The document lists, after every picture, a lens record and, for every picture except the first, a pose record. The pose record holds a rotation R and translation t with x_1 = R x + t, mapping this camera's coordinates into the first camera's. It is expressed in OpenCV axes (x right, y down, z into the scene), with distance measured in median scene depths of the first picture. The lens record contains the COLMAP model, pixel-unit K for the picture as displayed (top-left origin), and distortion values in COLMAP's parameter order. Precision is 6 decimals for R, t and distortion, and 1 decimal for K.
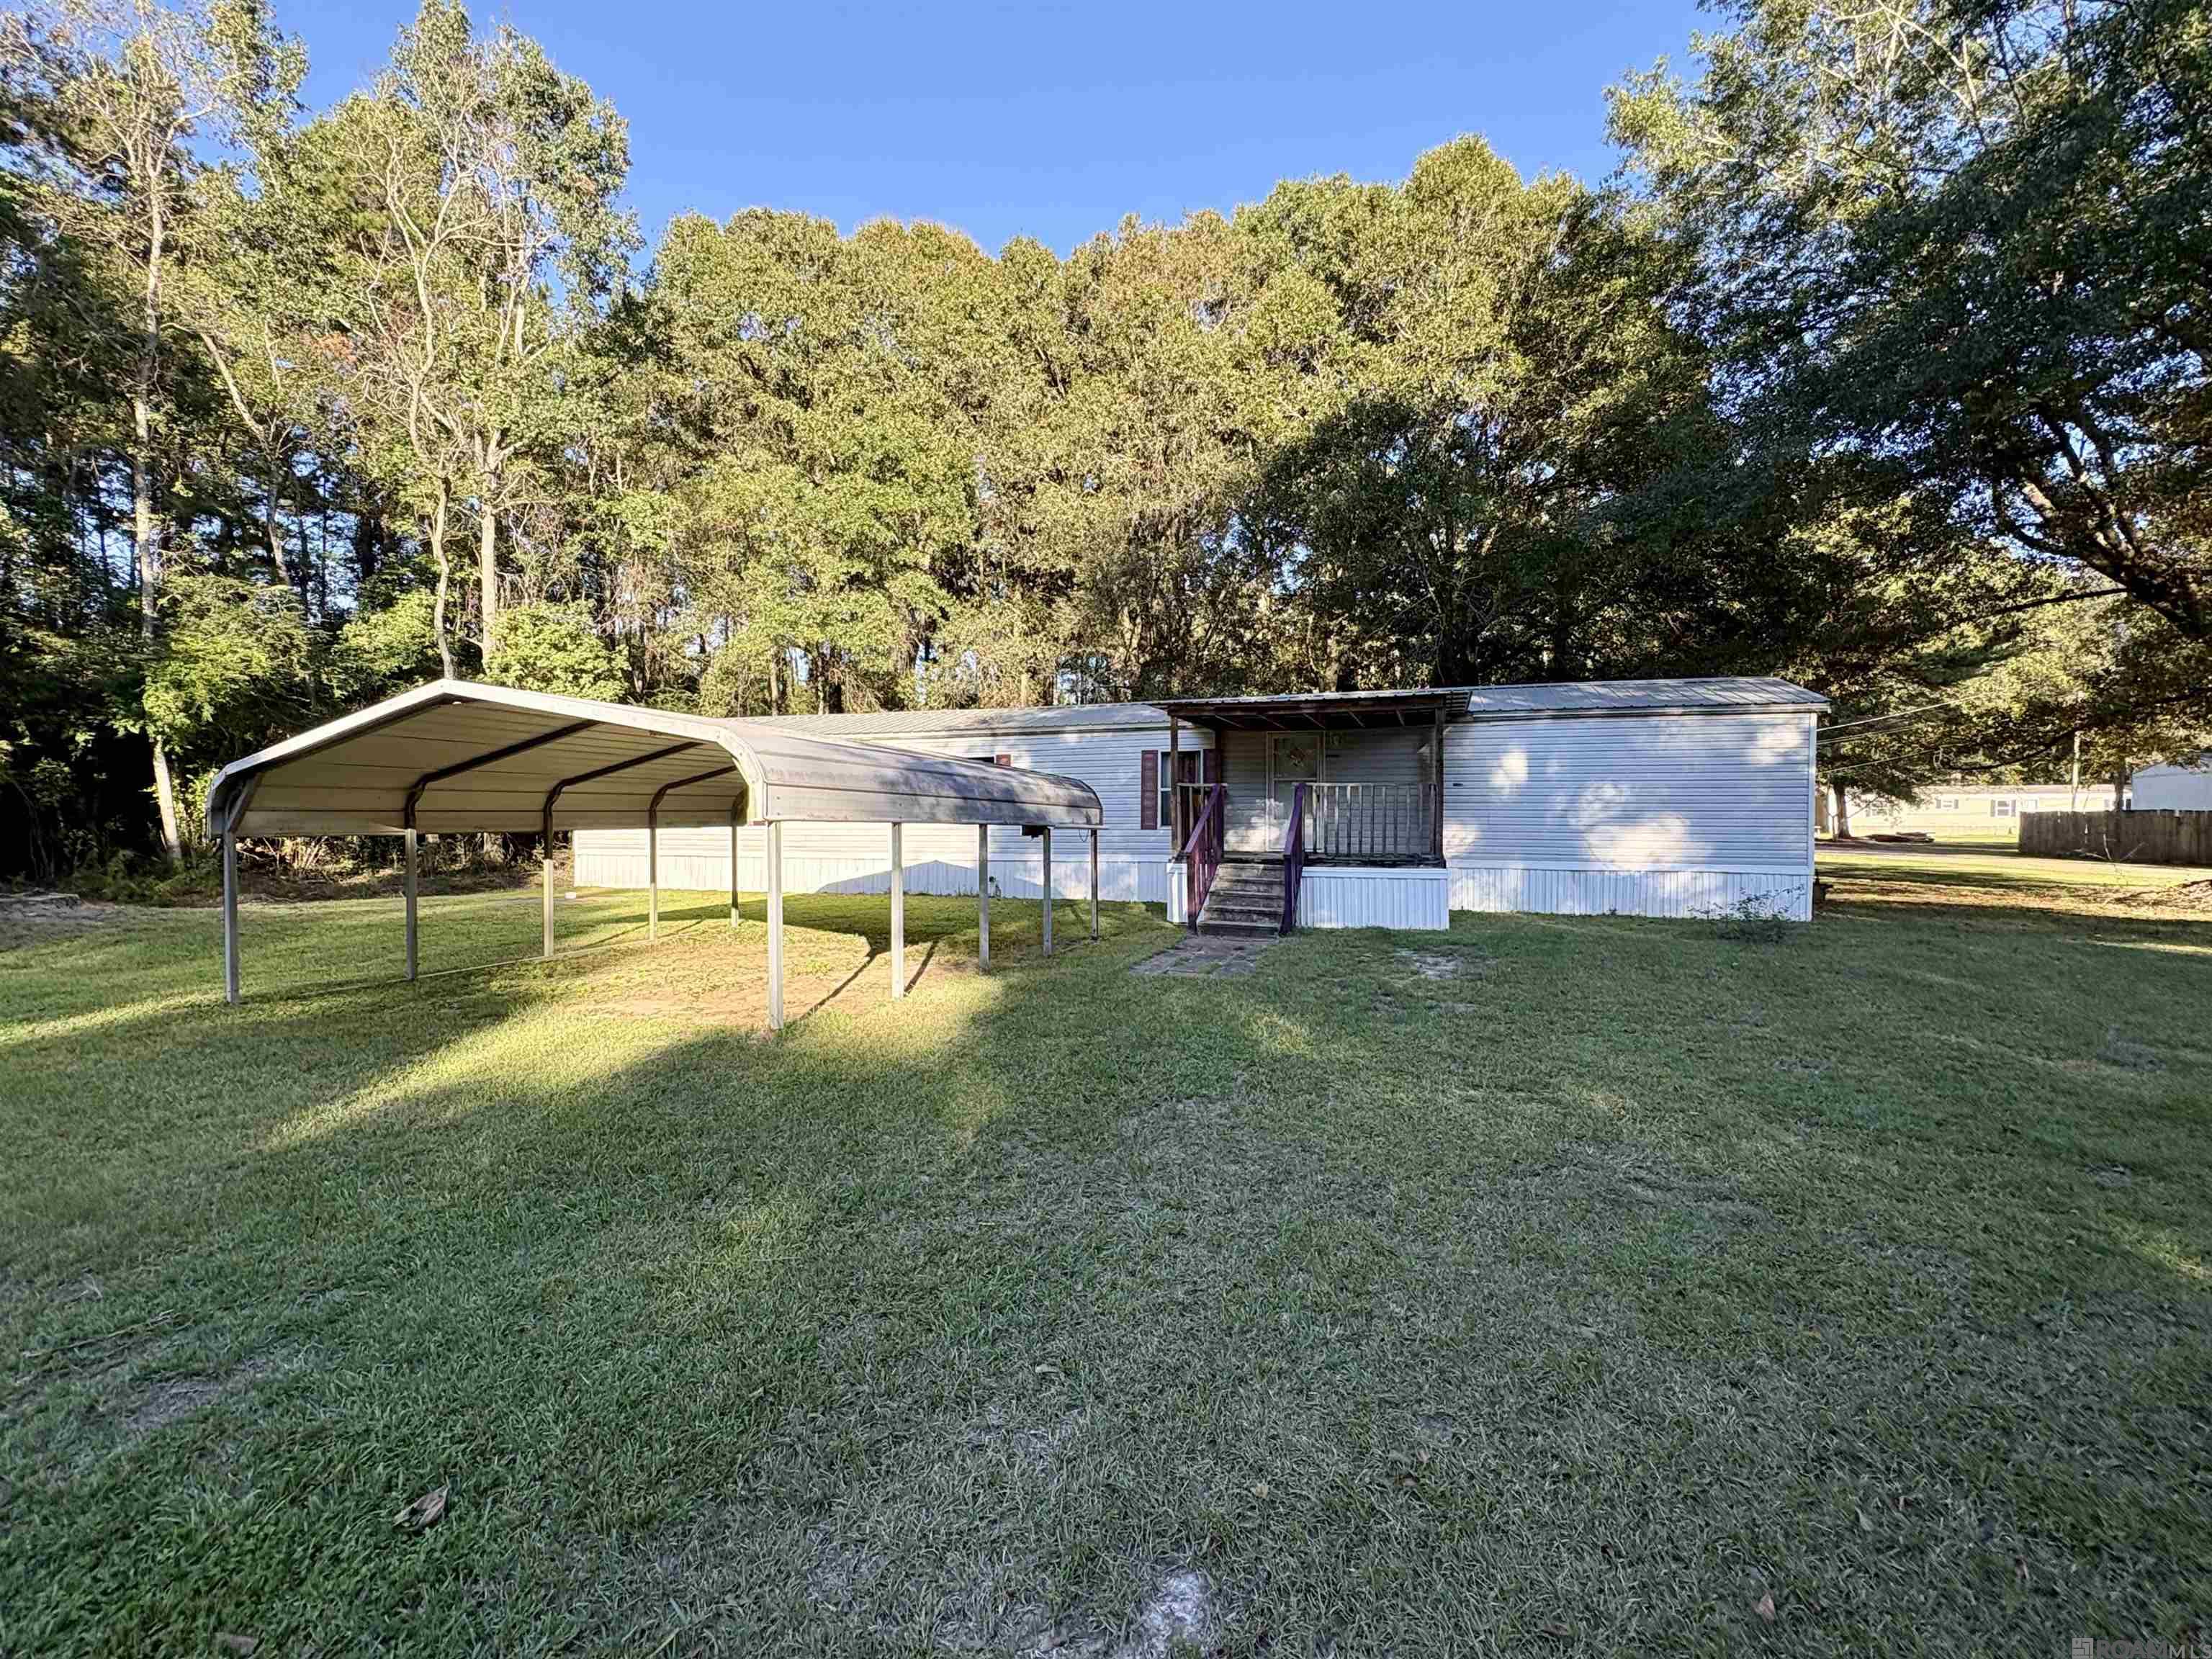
lens RADIAL K [[965.8, 0, 1106.0], [0, 965.8, 829.5], [0, 0, 1]] dist [-0.000177, 0.000089]
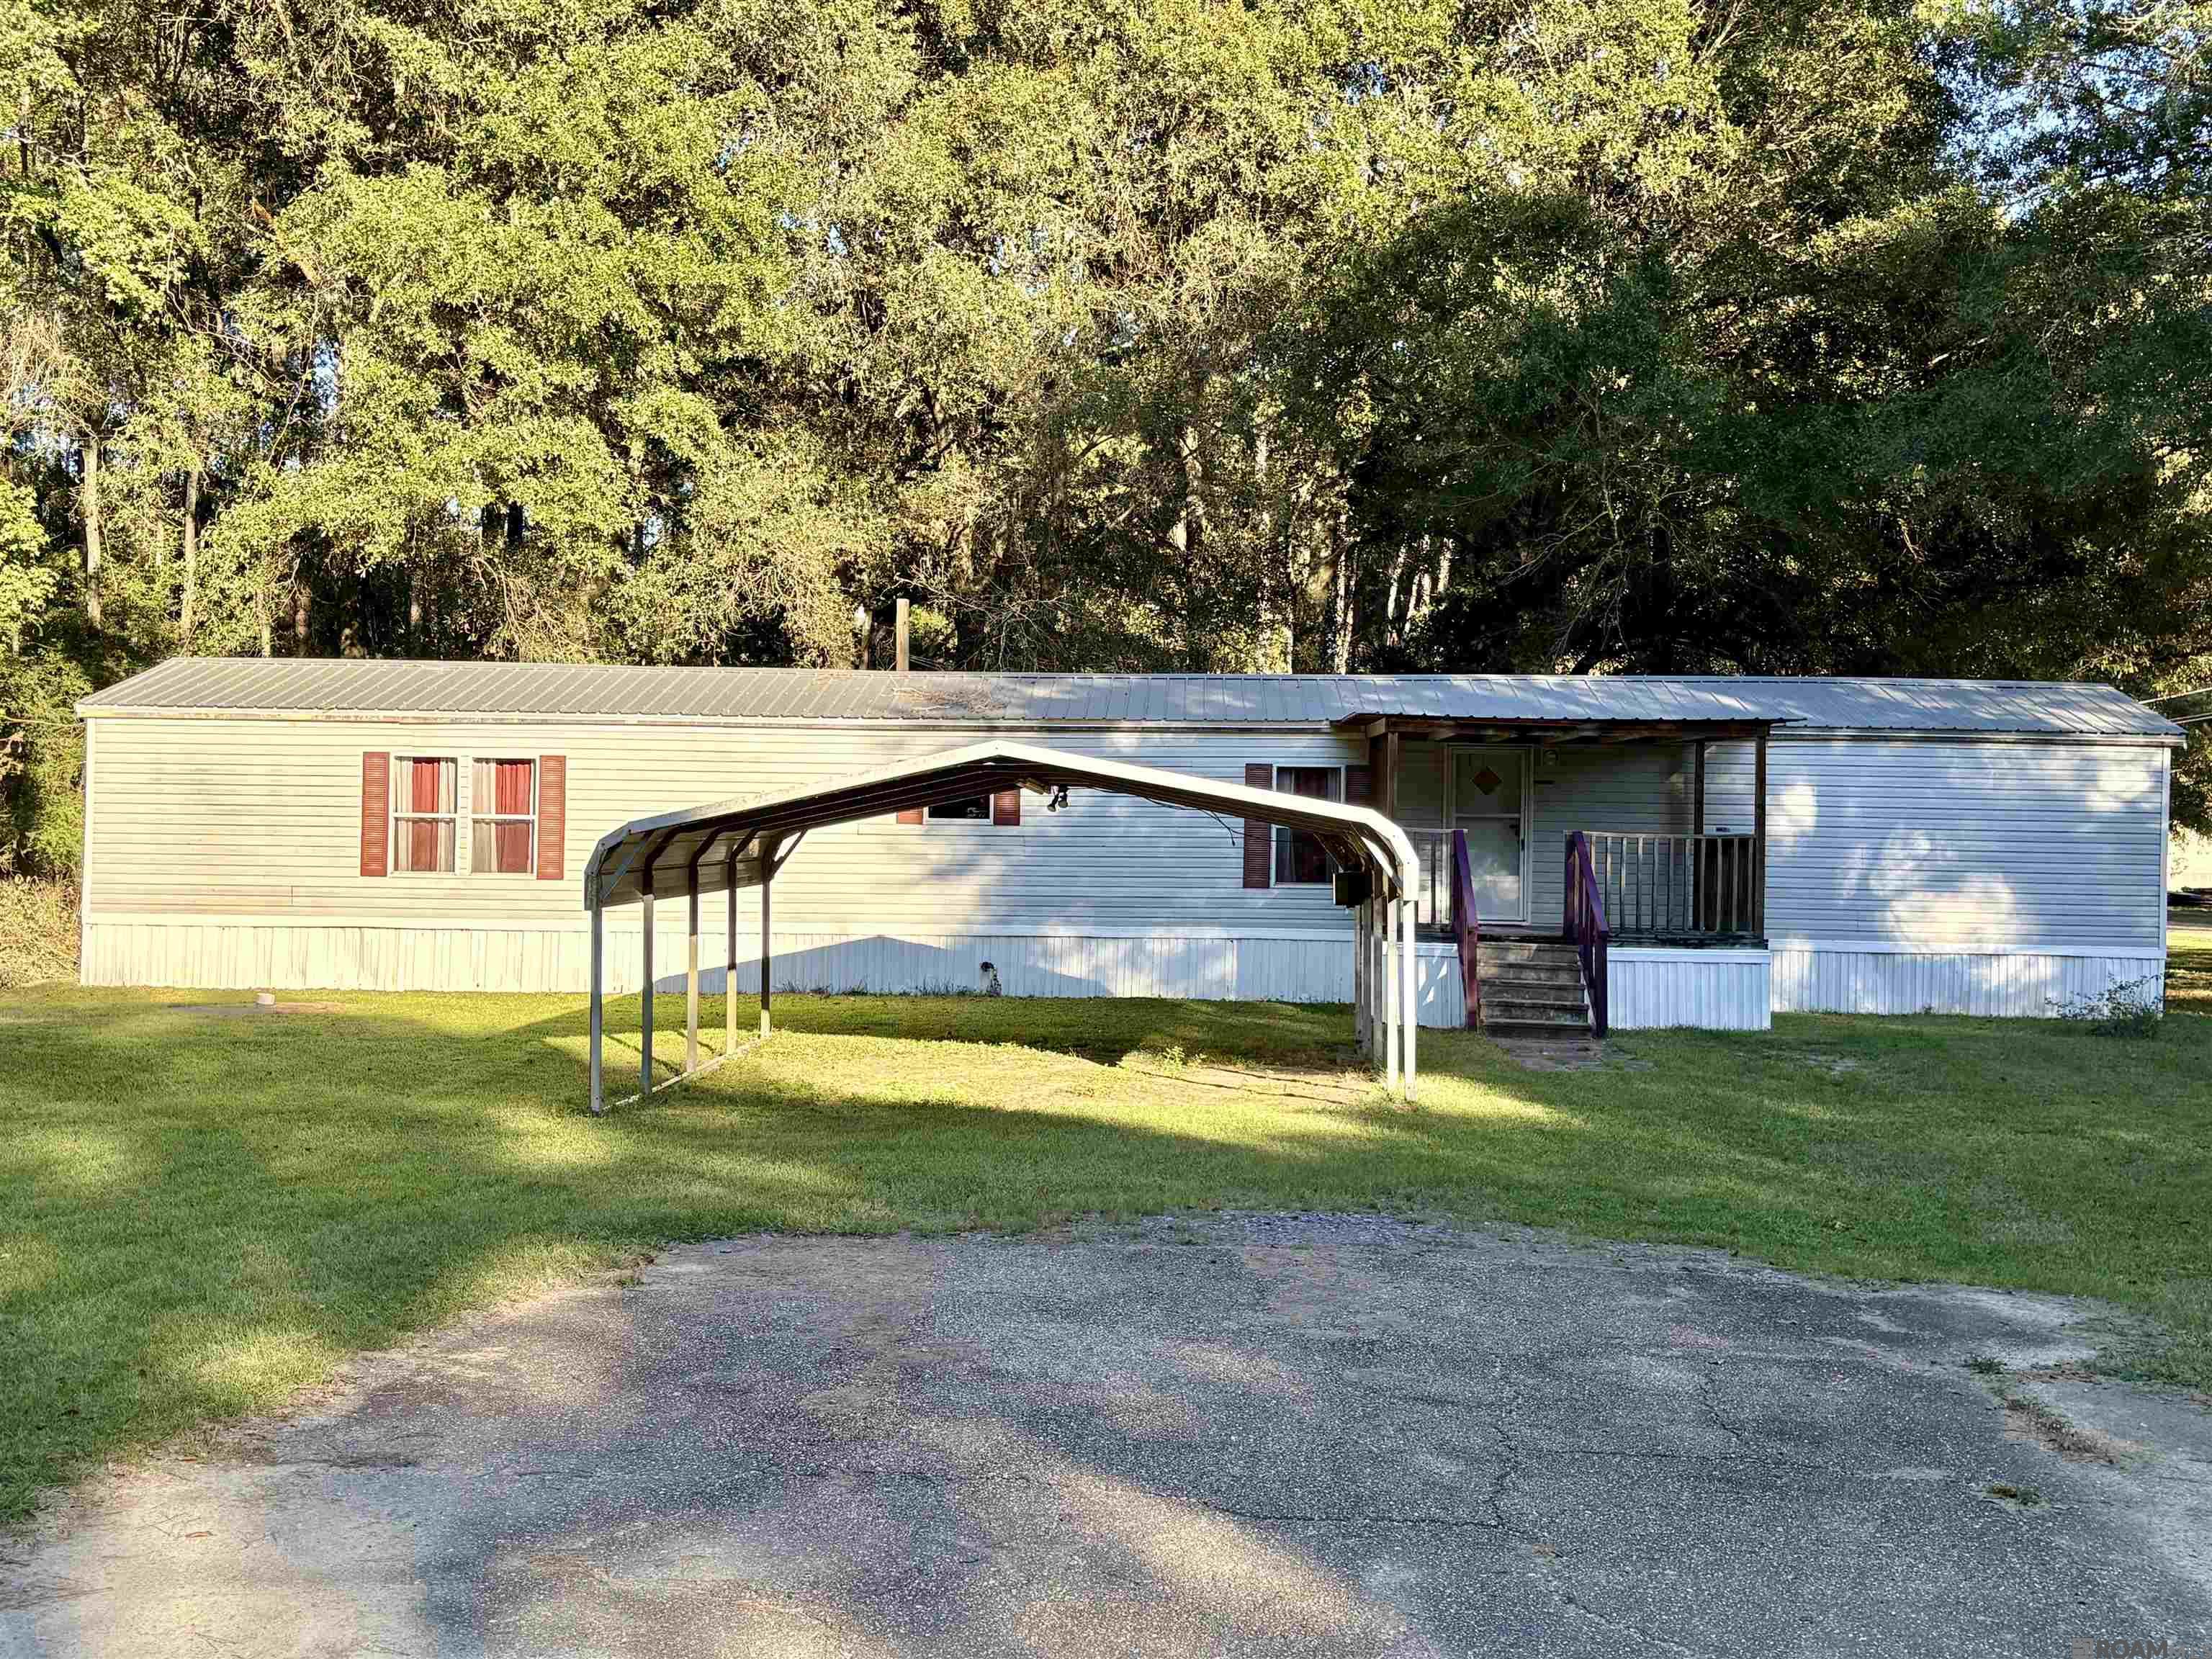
lens RADIAL K [[2471.4, 0, 1106.0], [0, 2471.4, 829.5], [0, 0, 1]] dist [0.010248, -0.003558]
pose [[0.959492, 0.016438, 0.281256, -0.588699], [-0.013265, 0.999825, -0.013184, -0.017776], [-0.281424, 0.008919, 0.959542, -0.608501]]
